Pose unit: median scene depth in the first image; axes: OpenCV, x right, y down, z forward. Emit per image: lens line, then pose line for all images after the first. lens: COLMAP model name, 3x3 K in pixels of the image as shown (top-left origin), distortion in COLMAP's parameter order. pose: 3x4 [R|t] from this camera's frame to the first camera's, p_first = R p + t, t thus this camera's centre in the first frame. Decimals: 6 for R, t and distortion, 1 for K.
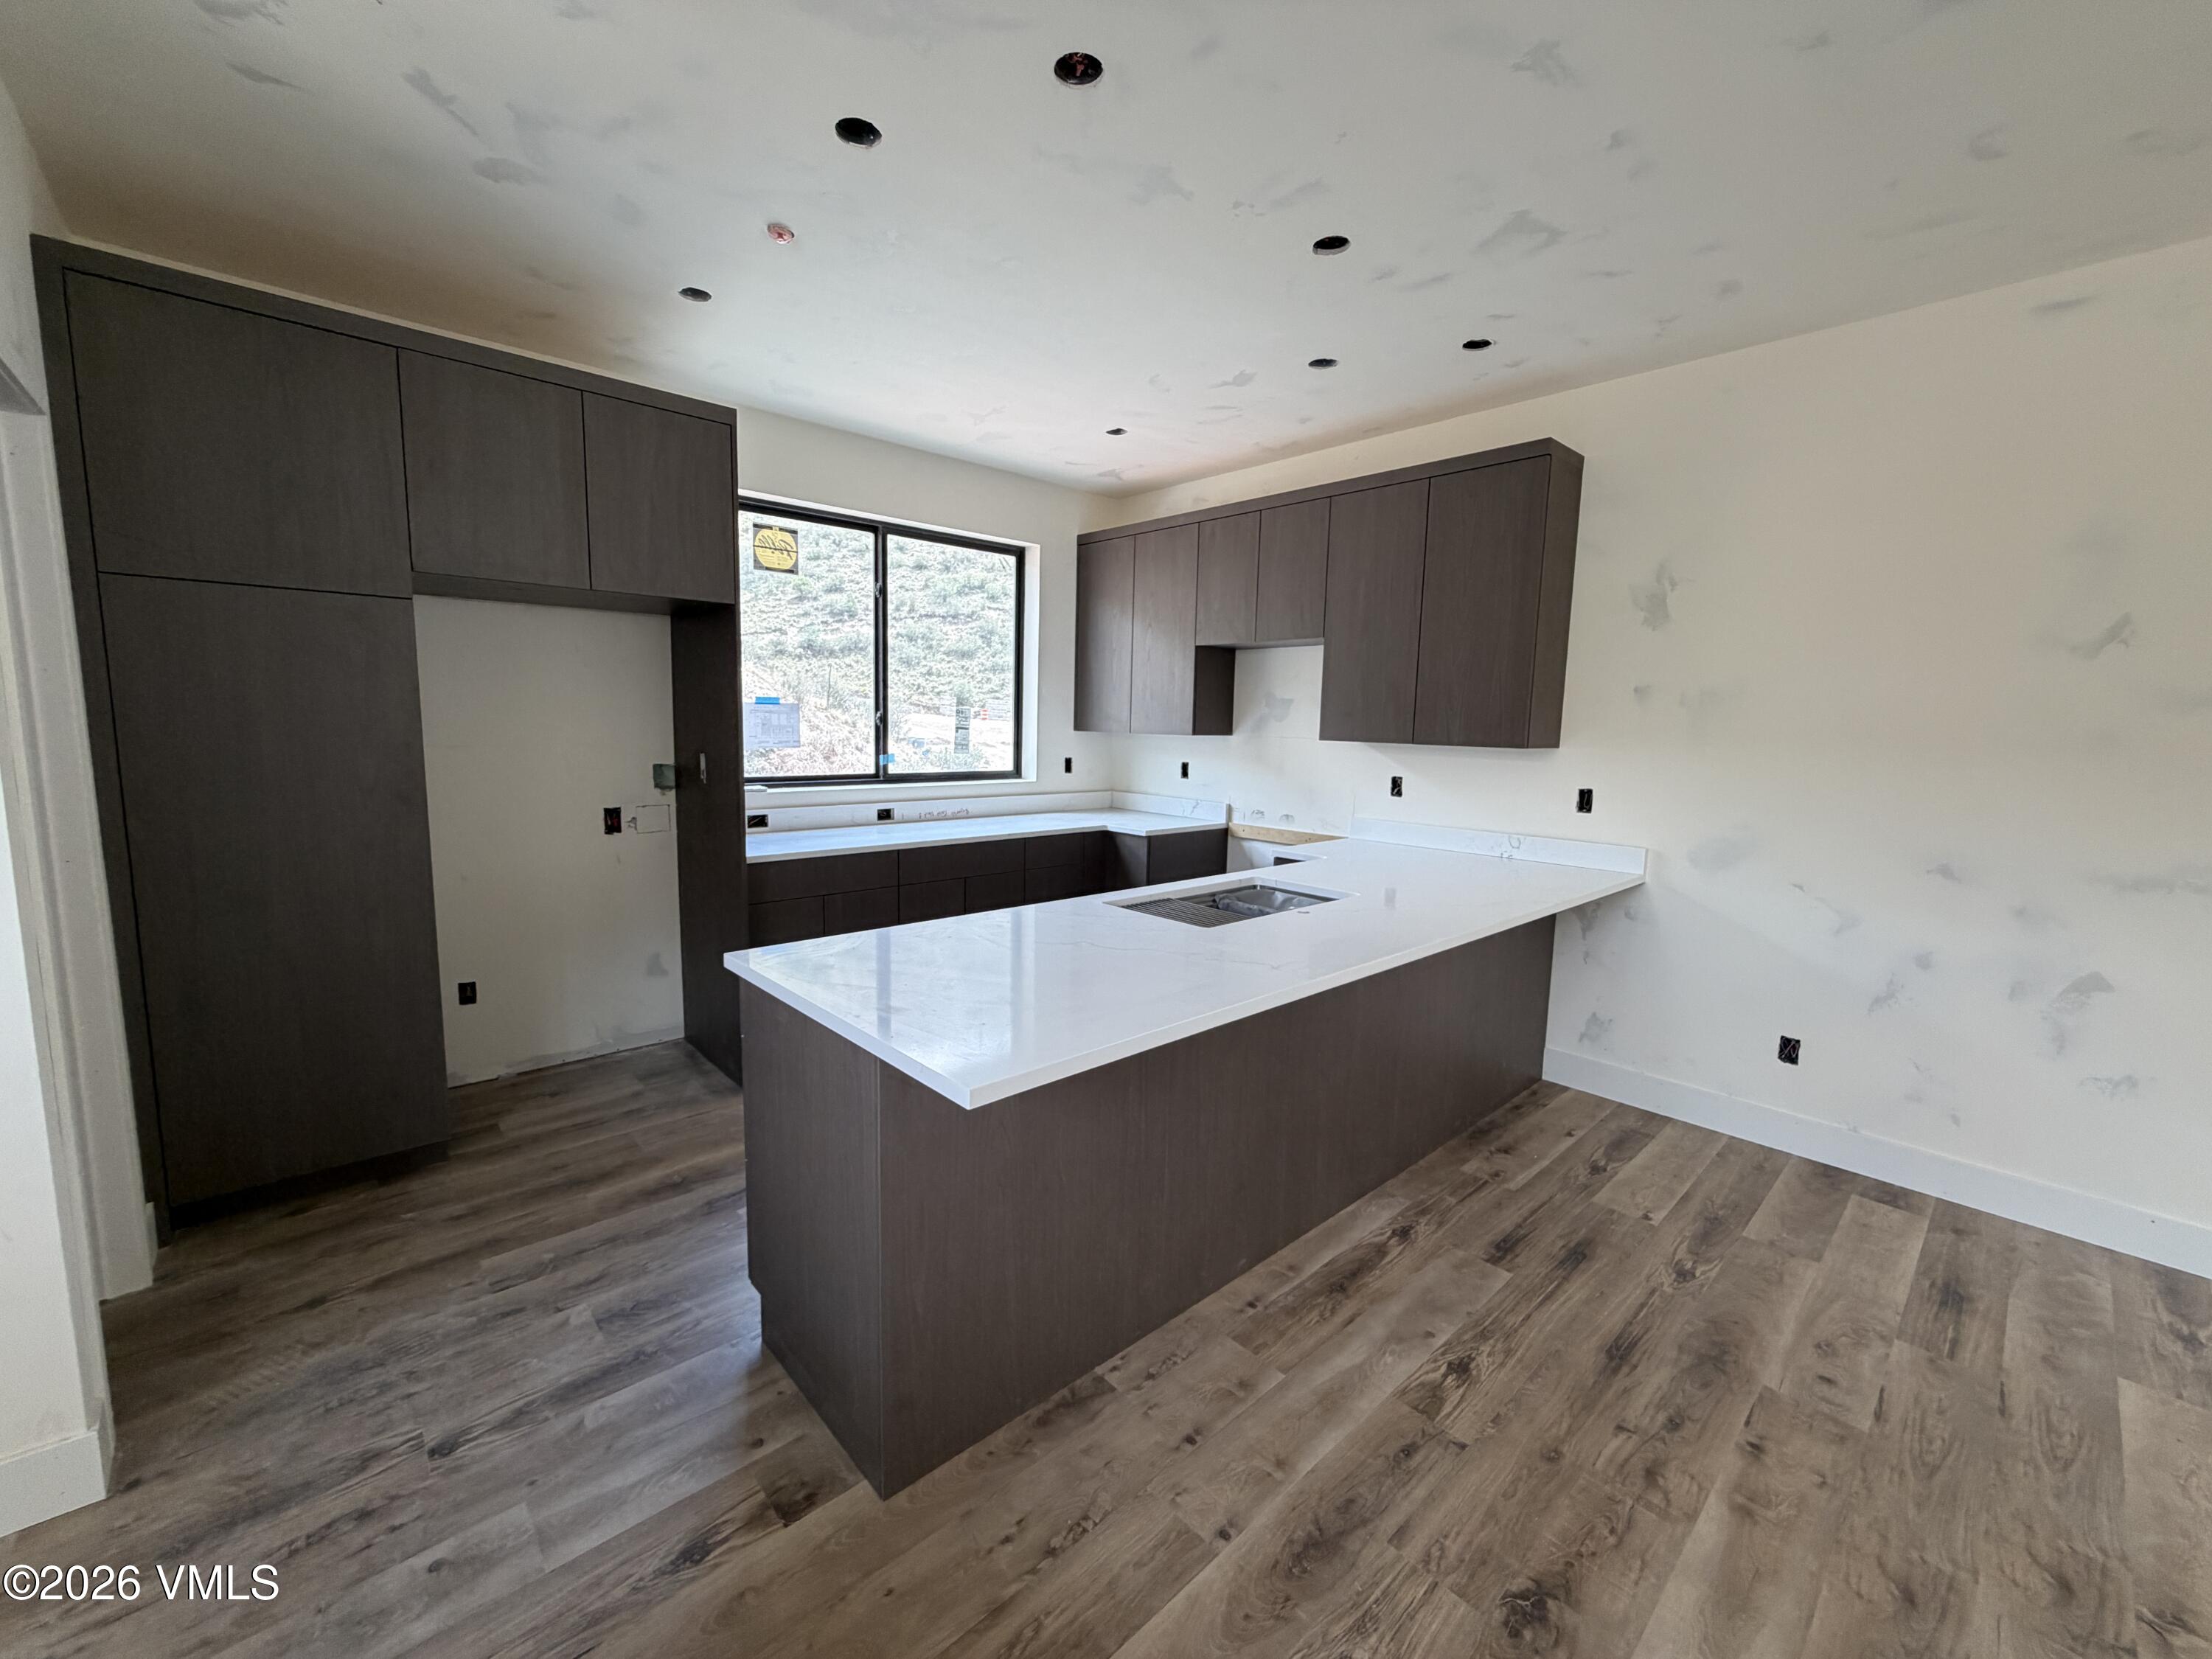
lens RADIAL K [[883.1, 0, 1101.2], [0, 883.1, 829.2], [0, 0, 1]] dist [-0.000211, 0.000102]
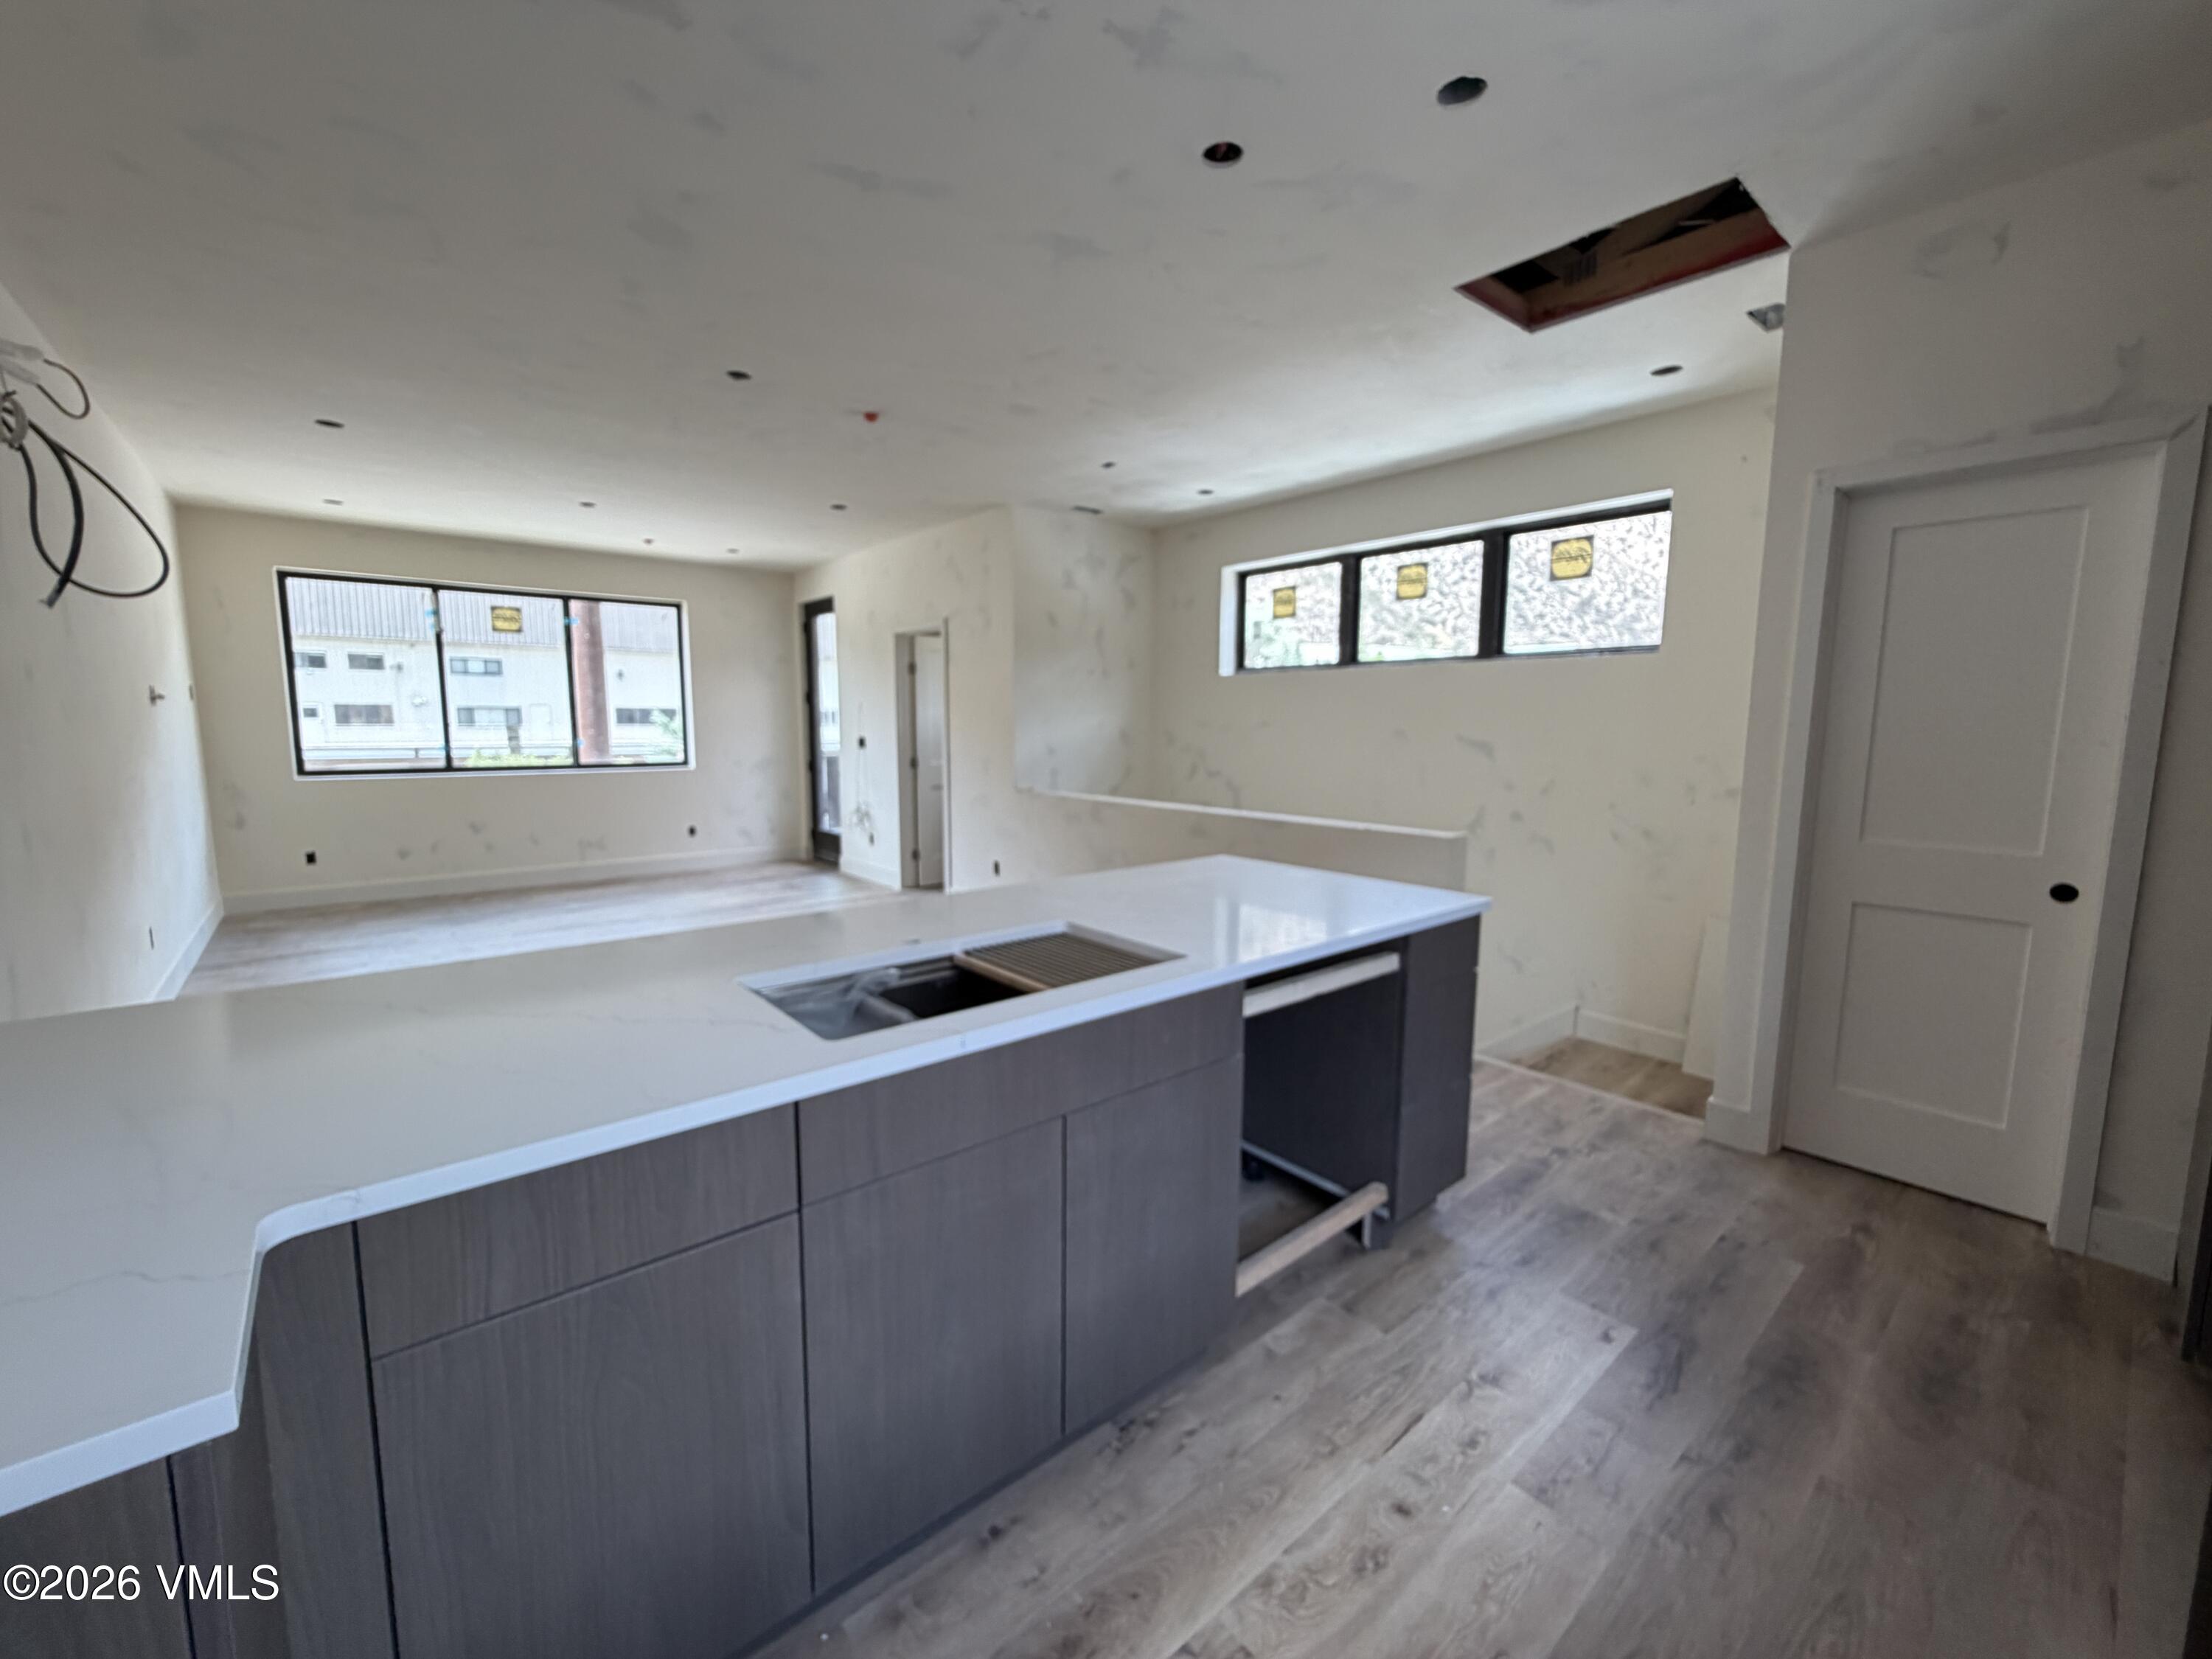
lens RADIAL K [[883.1, 0, 1101.2], [0, 883.1, 829.2], [0, 0, 1]] dist [-0.000211, 0.000102]
pose [[-0.998864, -0.030448, 0.036652, 0.055782], [-0.020667, 0.969930, 0.242506, -0.220838], [-0.042933, 0.241473, -0.969457, 2.121037]]
